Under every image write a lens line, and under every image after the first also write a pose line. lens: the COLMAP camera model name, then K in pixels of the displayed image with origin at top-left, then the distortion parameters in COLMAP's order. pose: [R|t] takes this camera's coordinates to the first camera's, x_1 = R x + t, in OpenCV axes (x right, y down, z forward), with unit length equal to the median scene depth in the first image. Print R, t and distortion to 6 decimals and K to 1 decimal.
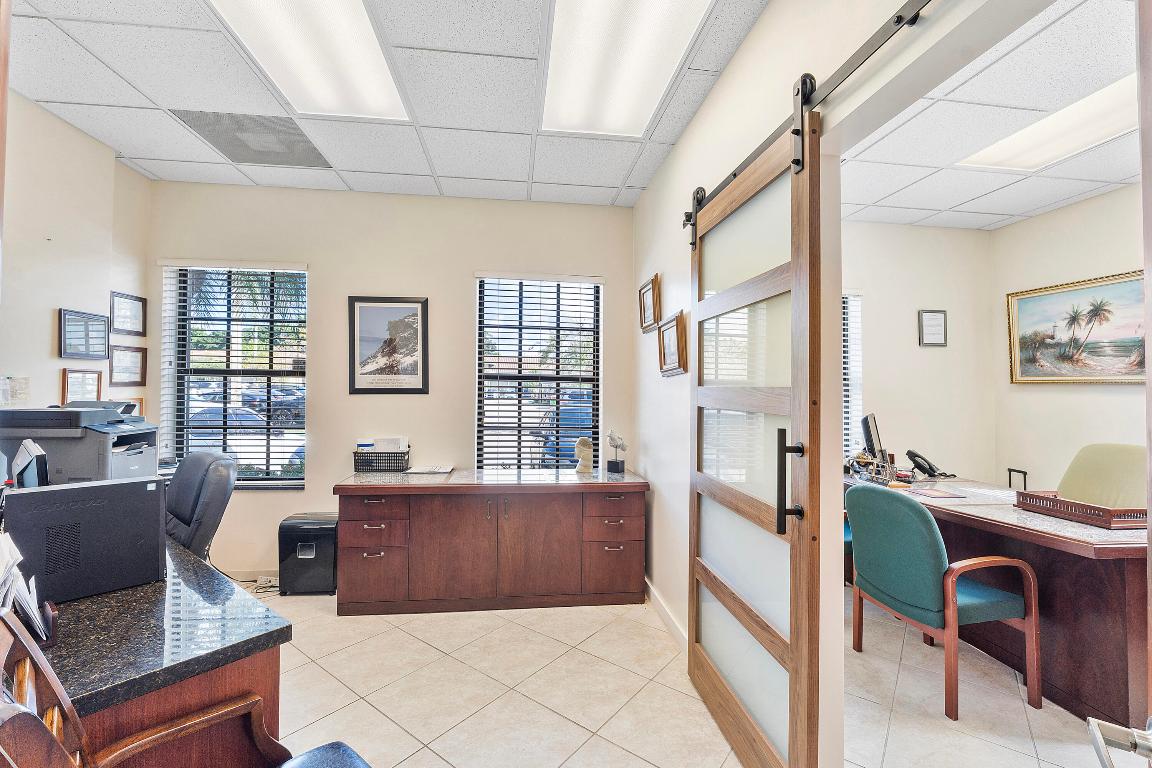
lens RADIAL K [[488.7, 0, 574.8], [0, 488.7, 369.2], [0, 0, 1]] dist [-0.001590, -0.000135]
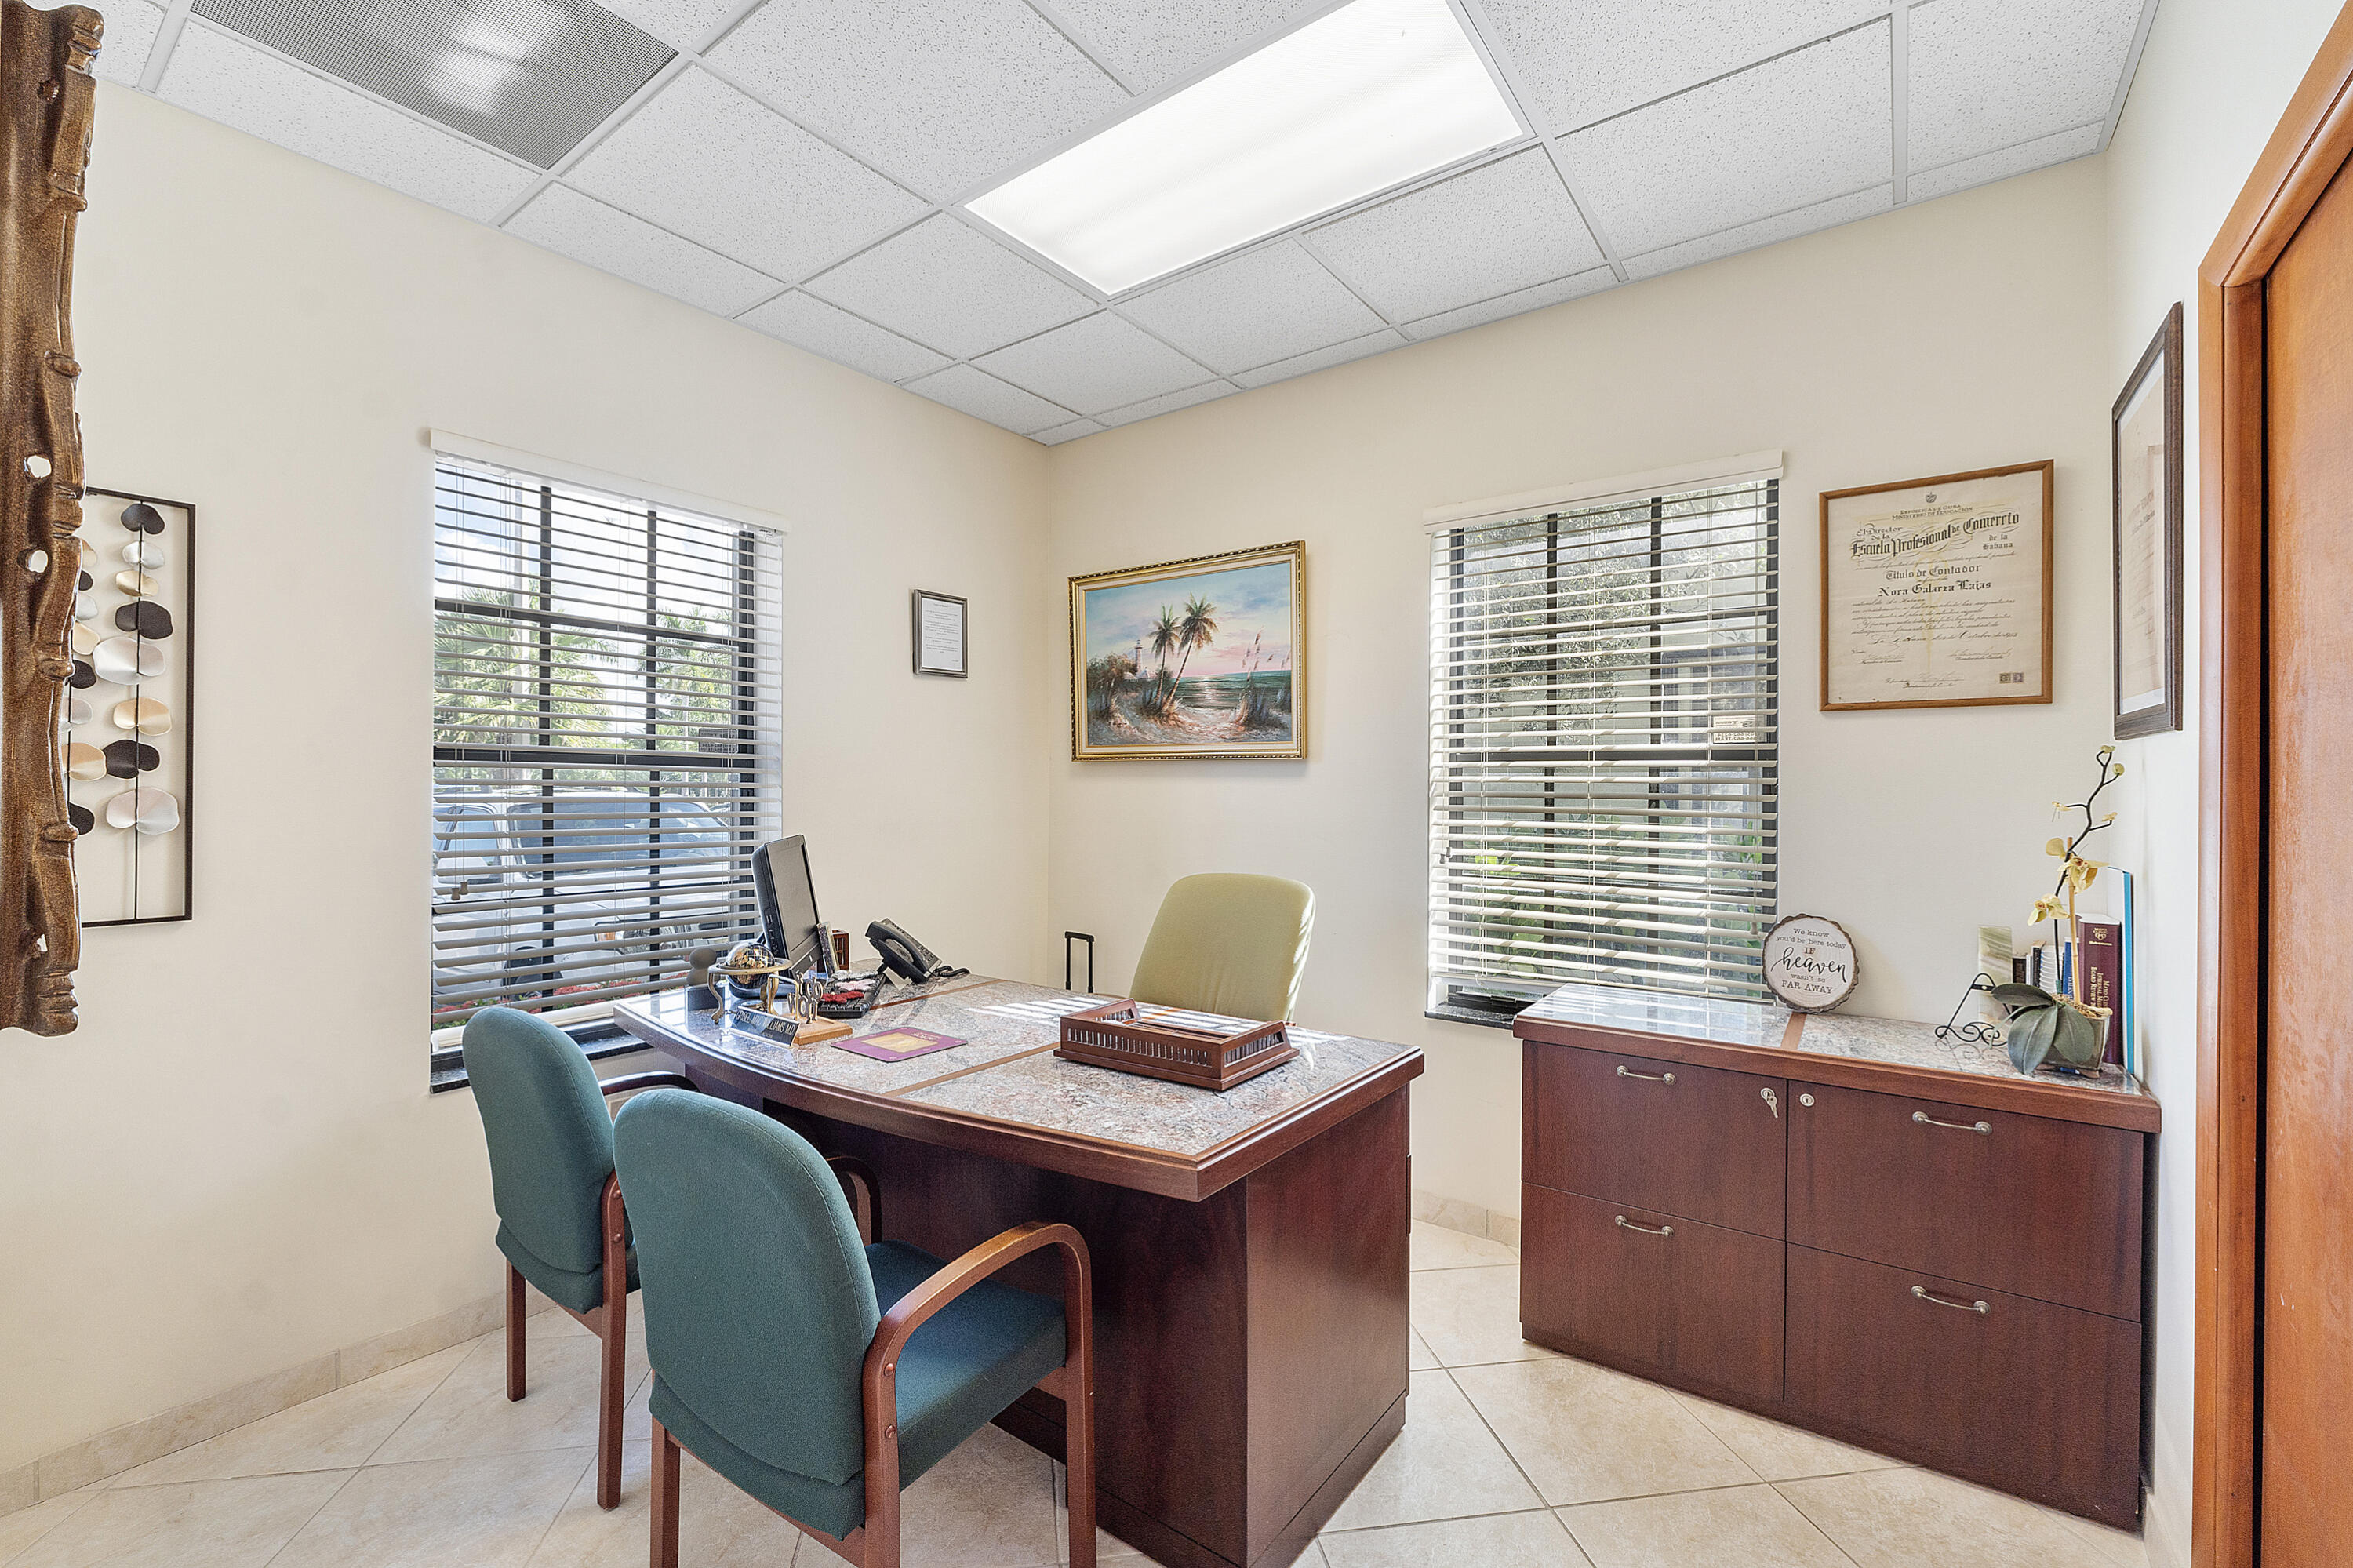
lens RADIAL K [[990.4, 0, 1176.5], [0, 990.4, 784.0], [0, 0, 1]] dist [0.018011, -0.000070]
pose [[0.686320, -0.014860, 0.727148, 0.268842], [-0.017004, 0.999190, 0.036469, 0.017305], [-0.727101, -0.037393, 0.685512, 0.267511]]
